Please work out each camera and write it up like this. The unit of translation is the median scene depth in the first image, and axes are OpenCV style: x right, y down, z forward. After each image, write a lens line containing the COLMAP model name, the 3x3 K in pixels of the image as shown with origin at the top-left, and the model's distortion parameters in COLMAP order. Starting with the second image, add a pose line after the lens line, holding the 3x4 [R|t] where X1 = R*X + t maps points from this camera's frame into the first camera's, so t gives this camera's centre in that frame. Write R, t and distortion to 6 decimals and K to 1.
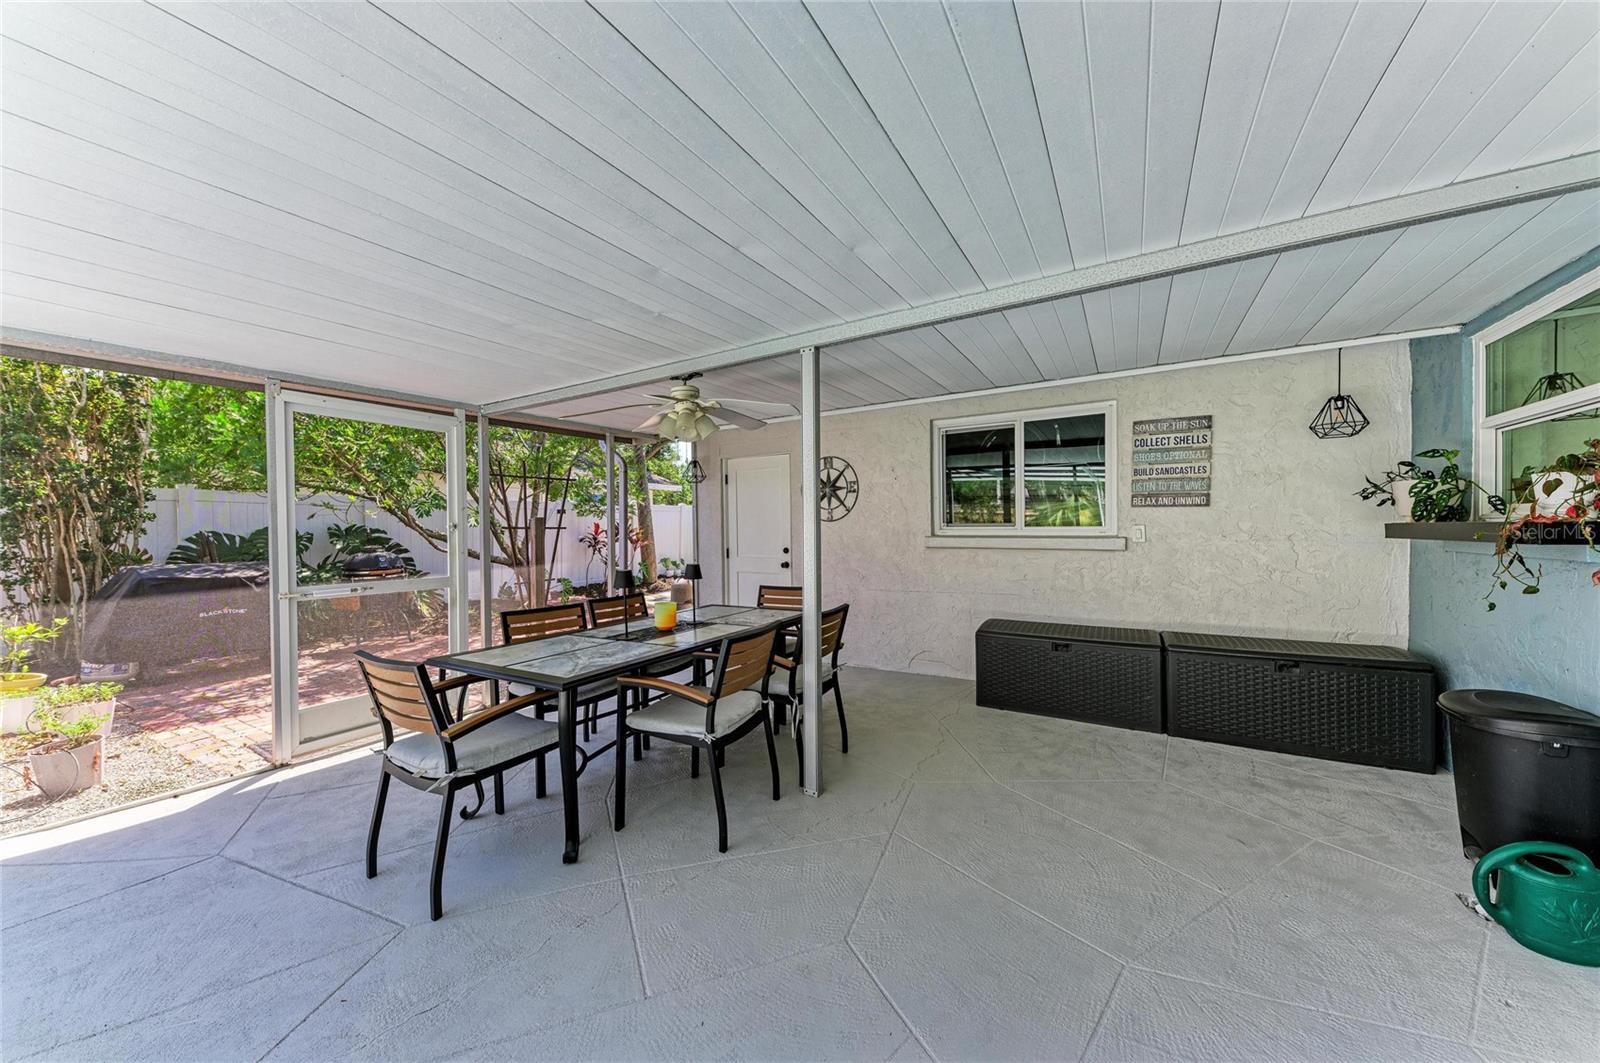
lens RADIAL K [[540.6, 0, 801.7], [0, 540.6, 528.4], [0, 0, 1]] dist [0.014908, -0.001202]
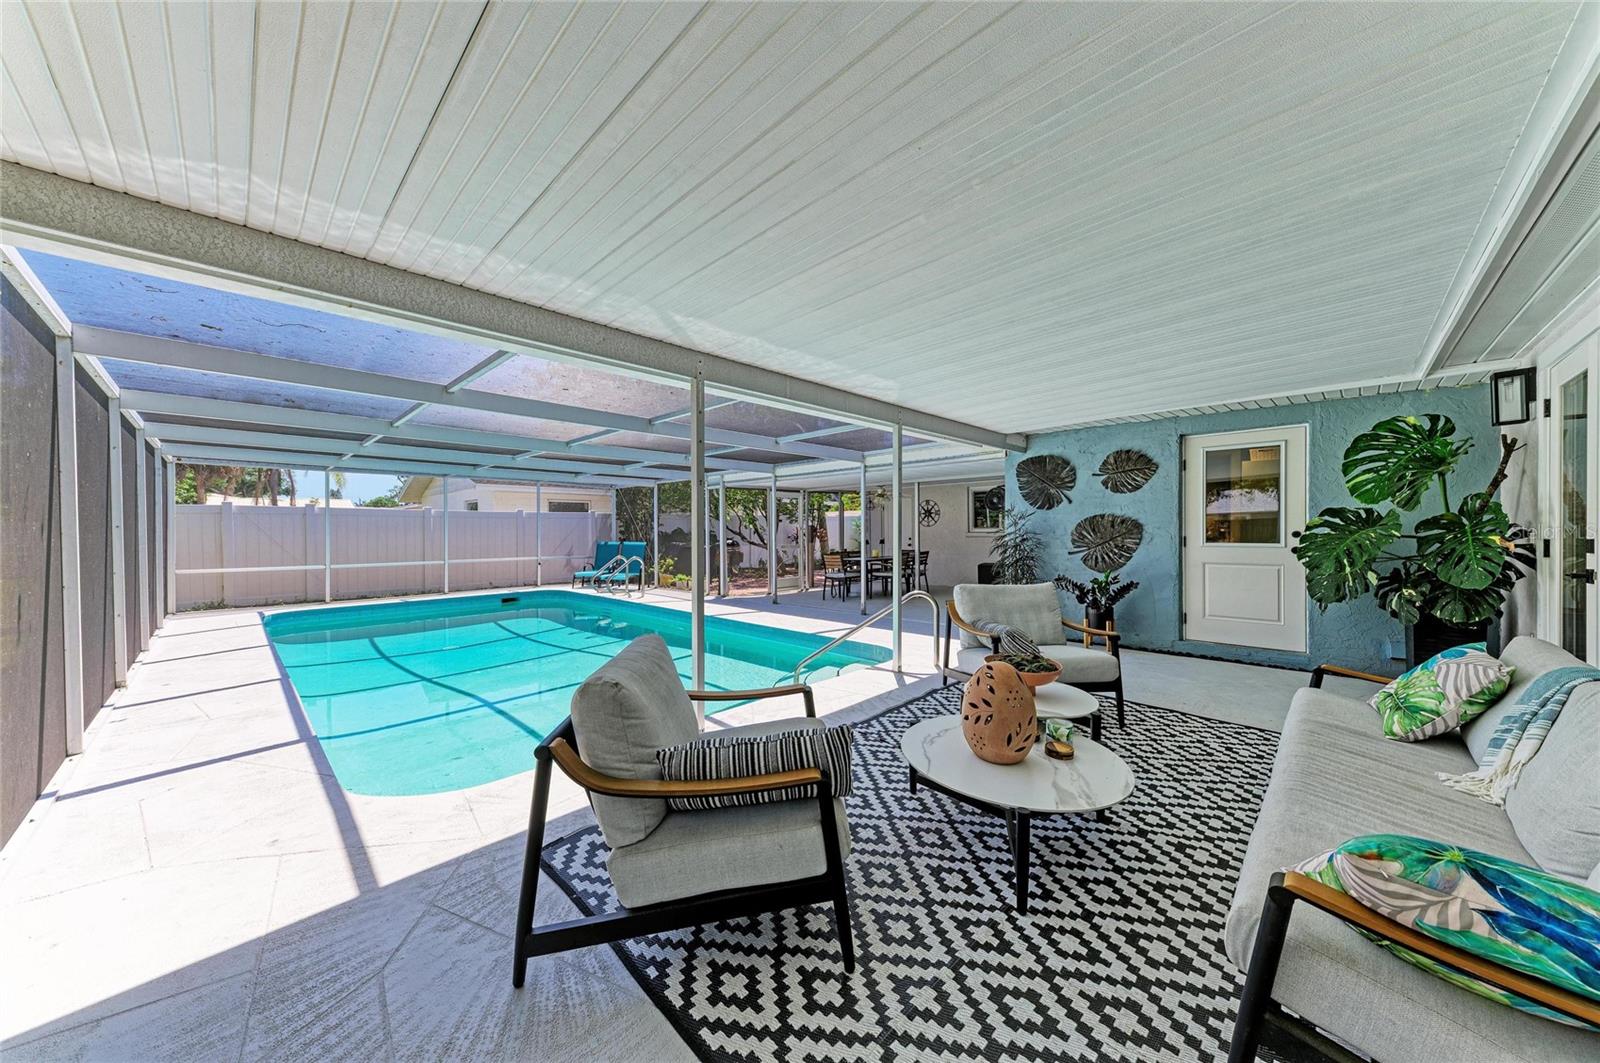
lens RADIAL K [[540.6, 0, 799.4], [0, 540.6, 531.6], [0, 0, 1]] dist [0.014908, -0.001202]
pose [[0.975279, 0.002893, -0.220960, 0.044052], [-0.003234, 0.999994, -0.001182, 0.023716], [0.220955, 0.001867, 0.975282, -2.558807]]
